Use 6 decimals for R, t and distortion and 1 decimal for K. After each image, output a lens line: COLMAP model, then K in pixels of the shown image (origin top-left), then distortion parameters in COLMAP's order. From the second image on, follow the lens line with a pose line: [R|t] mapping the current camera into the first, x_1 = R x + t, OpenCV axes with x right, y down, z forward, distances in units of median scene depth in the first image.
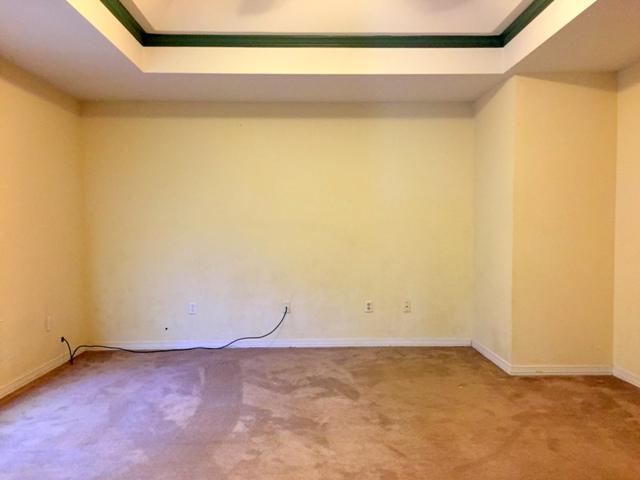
lens RADIAL K [[551.9, 0, 322.5], [0, 551.9, 245.0], [0, 0, 1]] dist [0.092013, -0.117742]
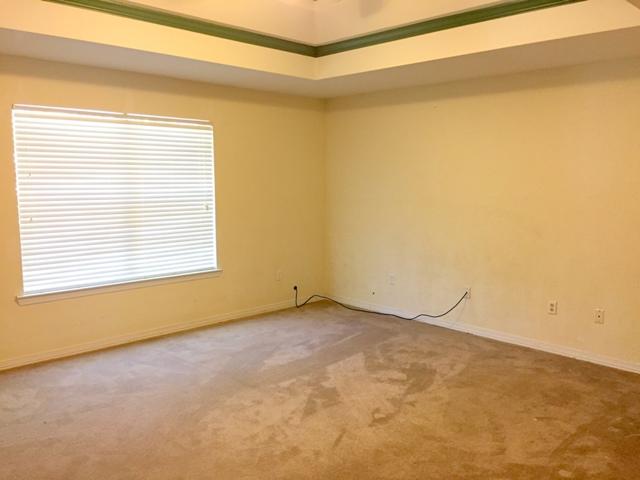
lens RADIAL K [[551.9, 0, 320.4], [0, 551.9, 245.0], [0, 0, 1]] dist [0.092013, -0.117742]
pose [[0.680176, 0.100209, -0.726167, 0.629299], [-0.038506, 0.994129, 0.101119, -0.081798], [0.732036, -0.040817, 0.680042, 0.201401]]
